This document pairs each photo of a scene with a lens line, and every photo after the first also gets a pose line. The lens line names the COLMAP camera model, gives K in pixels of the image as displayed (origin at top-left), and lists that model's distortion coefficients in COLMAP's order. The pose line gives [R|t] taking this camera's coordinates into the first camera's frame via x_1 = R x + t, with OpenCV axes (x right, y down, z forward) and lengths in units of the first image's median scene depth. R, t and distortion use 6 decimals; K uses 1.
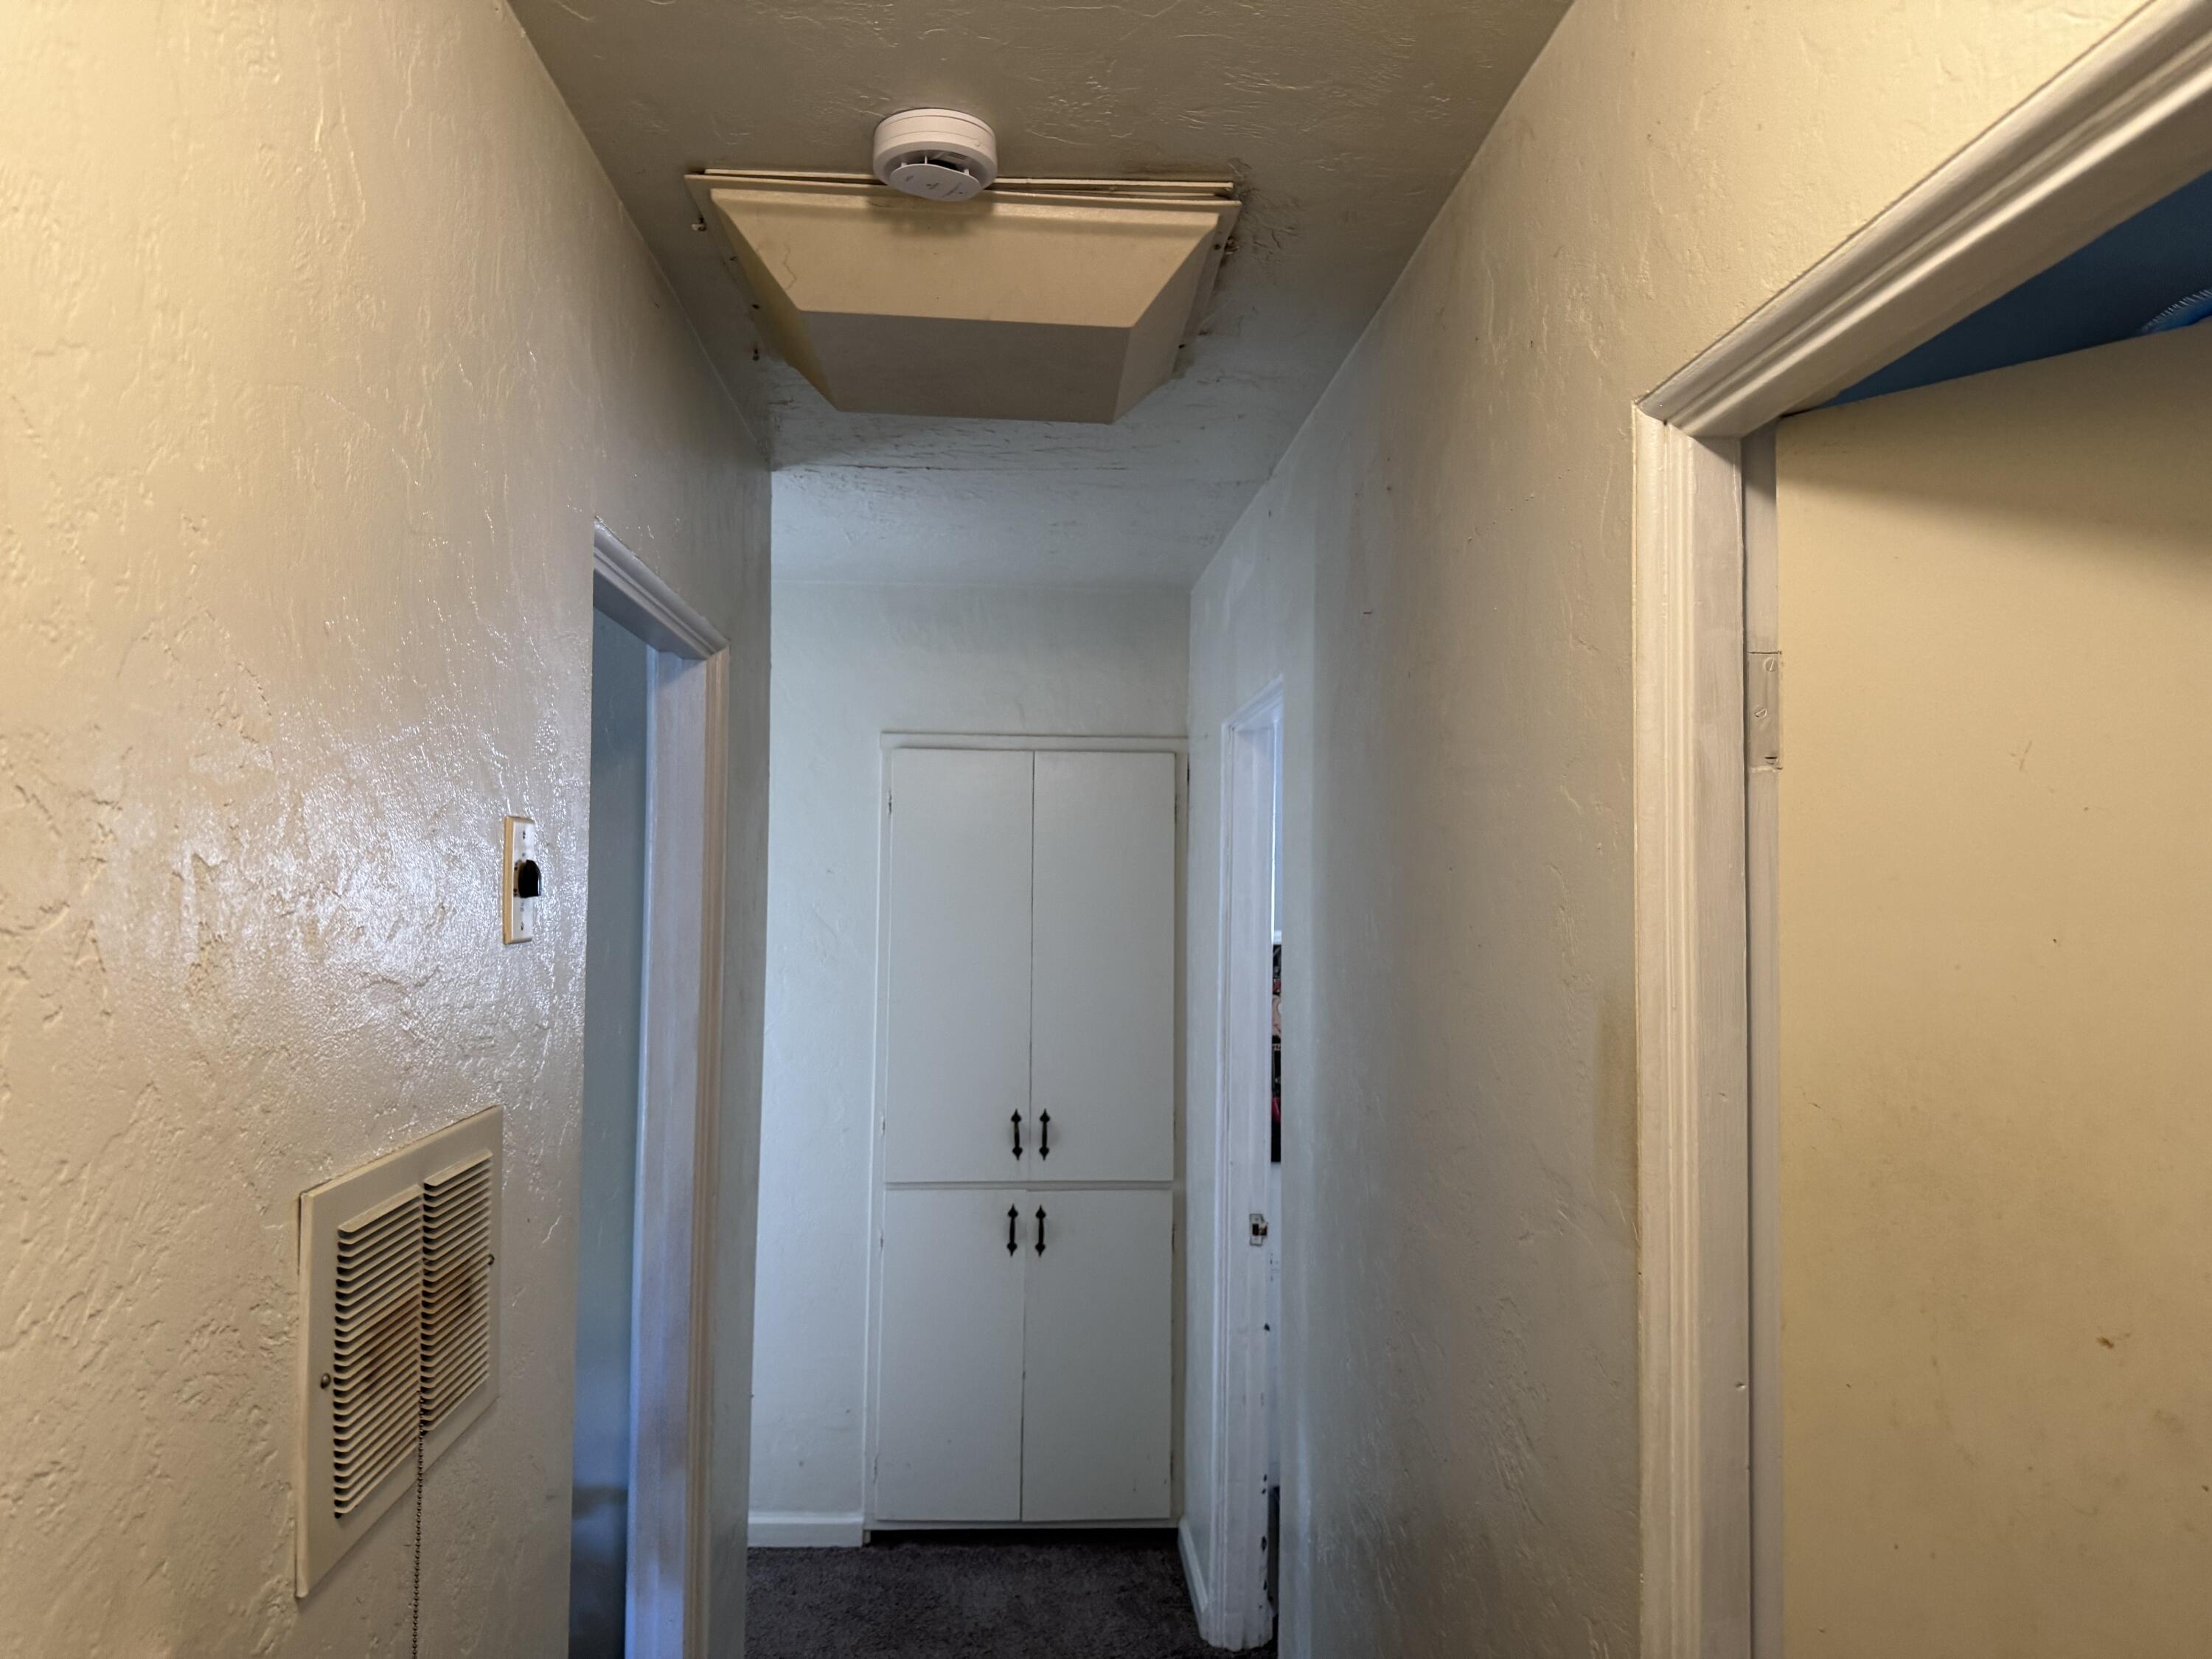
lens RADIAL K [[1569.3, 0, 1105.1], [0, 1569.3, 828.5], [0, 0, 1]] dist [0.036278, -0.043619]
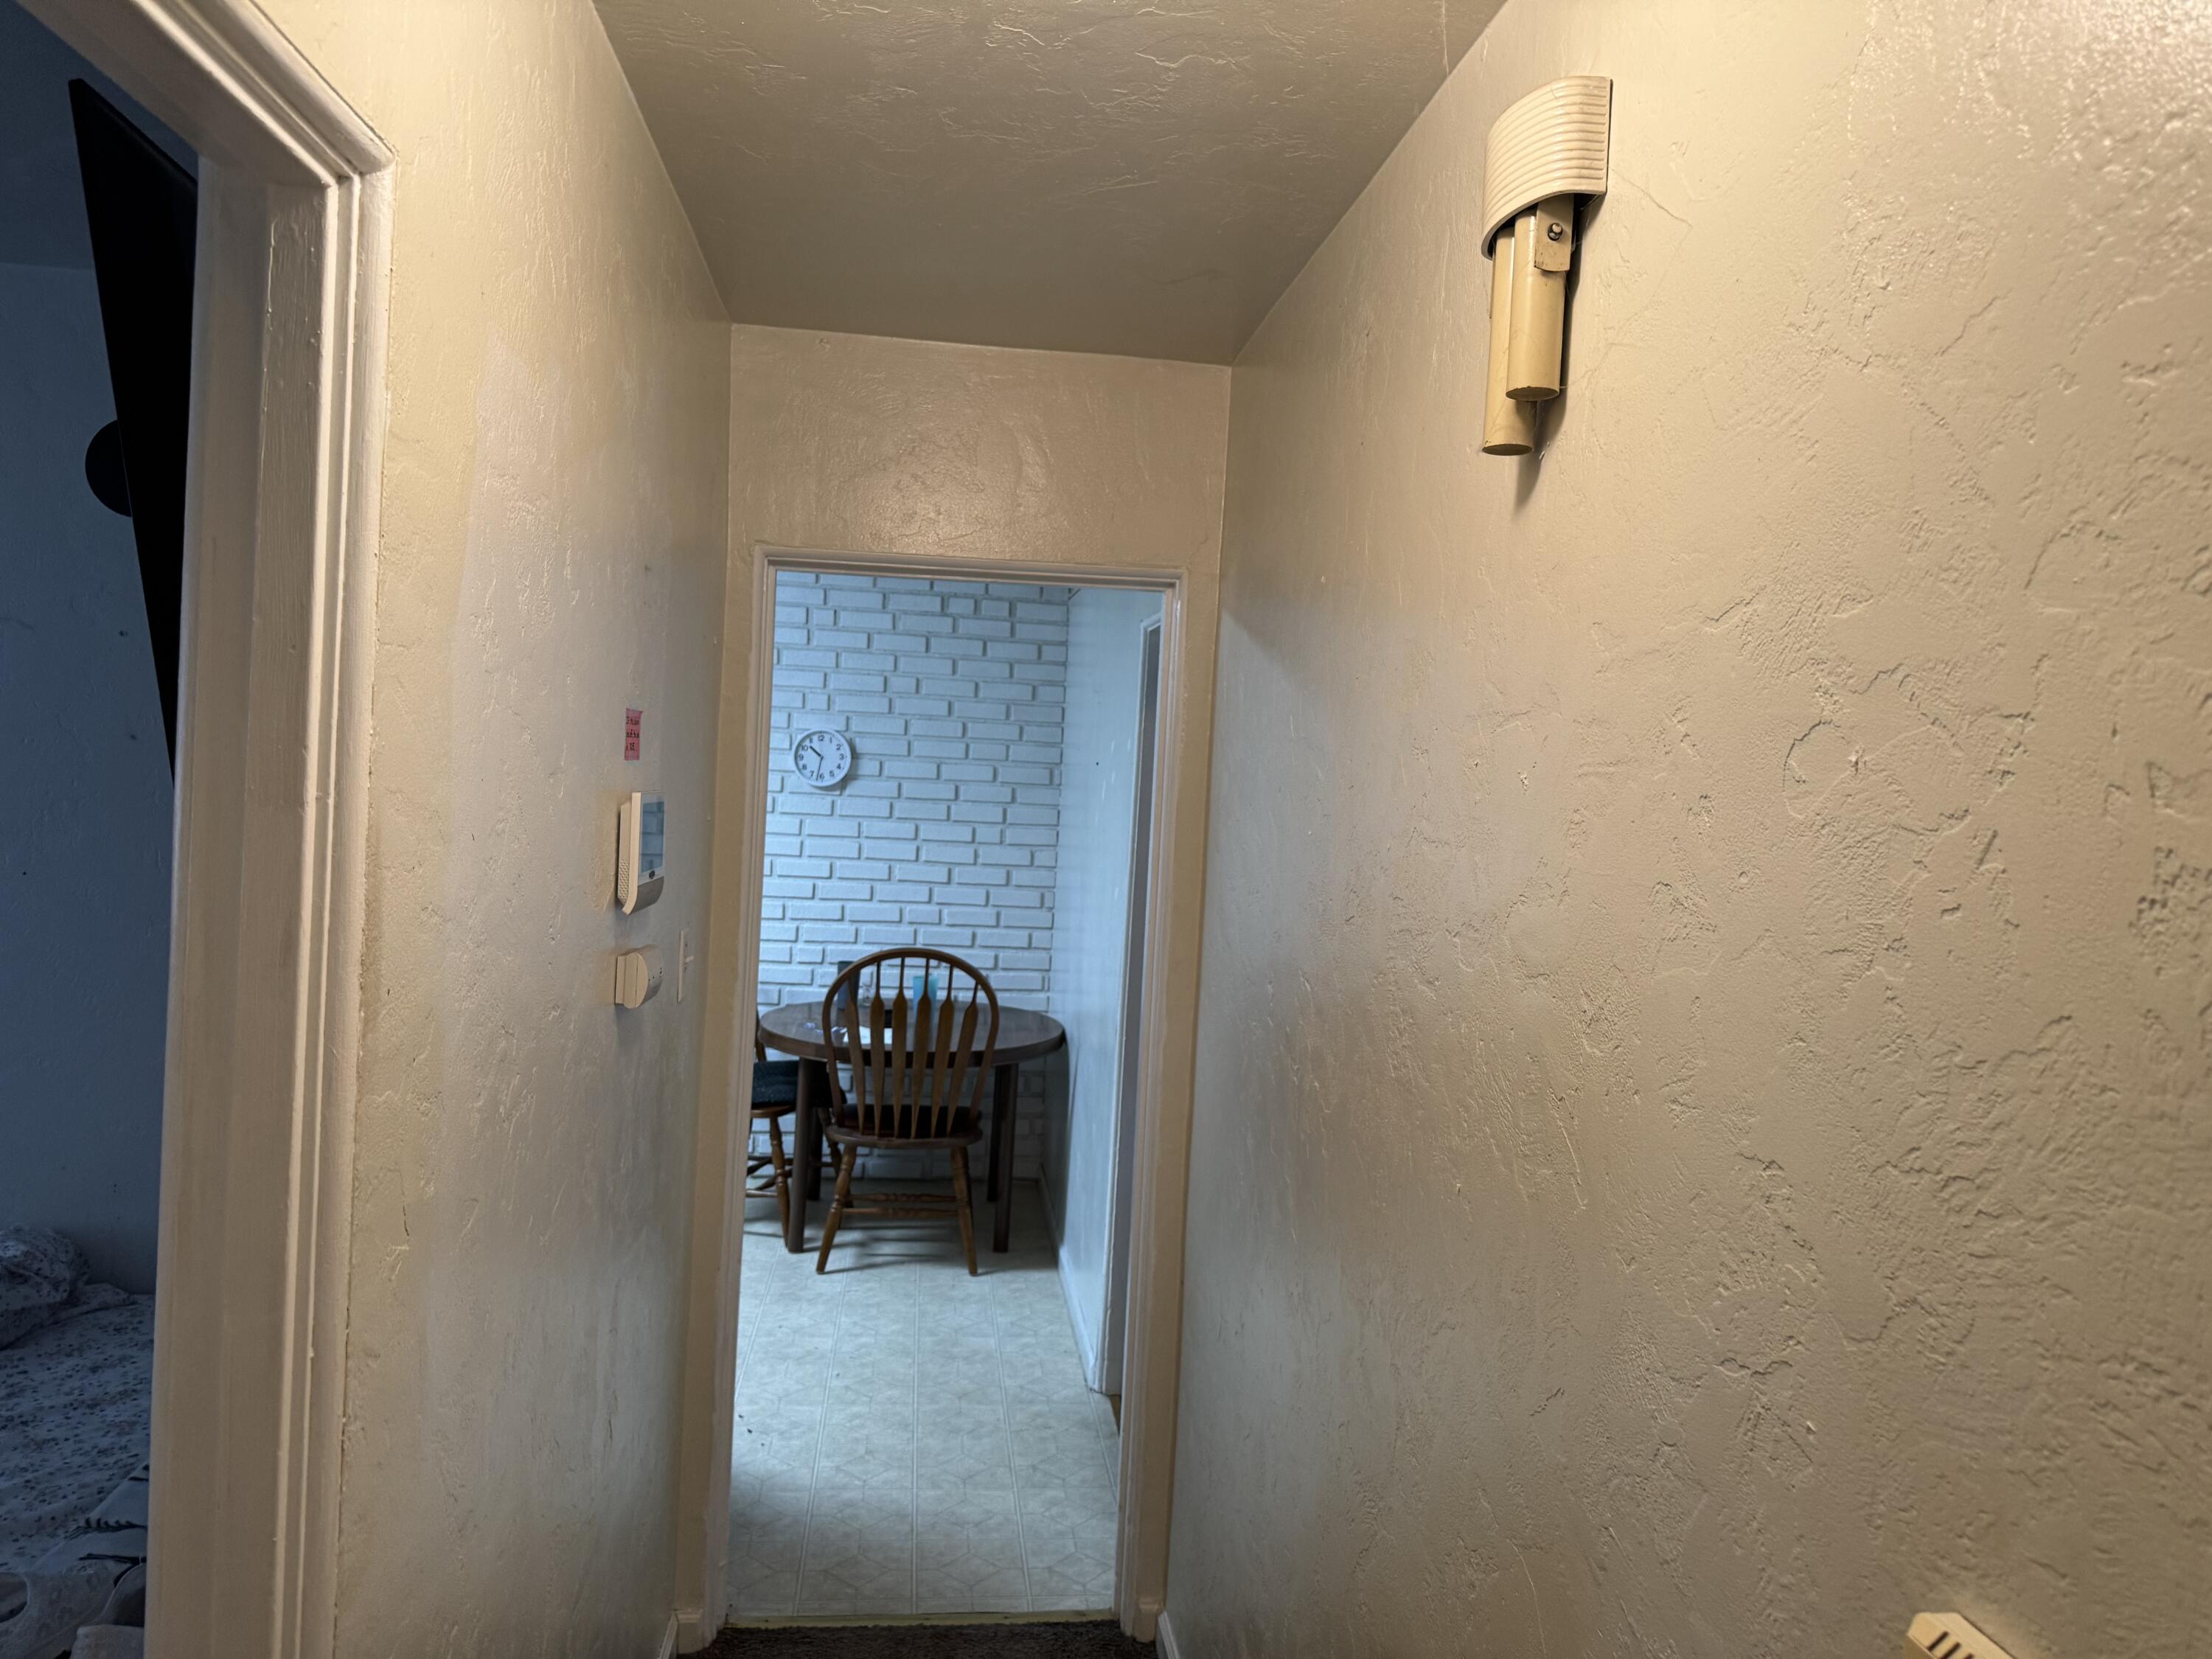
lens RADIAL K [[1569.3, 0, 1106.1], [0, 1569.3, 825.1], [0, 0, 1]] dist [0.036278, -0.043619]
pose [[-0.997319, -0.057221, -0.045614, -0.008409], [-0.057402, 0.998348, 0.002665, 0.088957], [0.045387, 0.005276, -0.998956, 2.089174]]
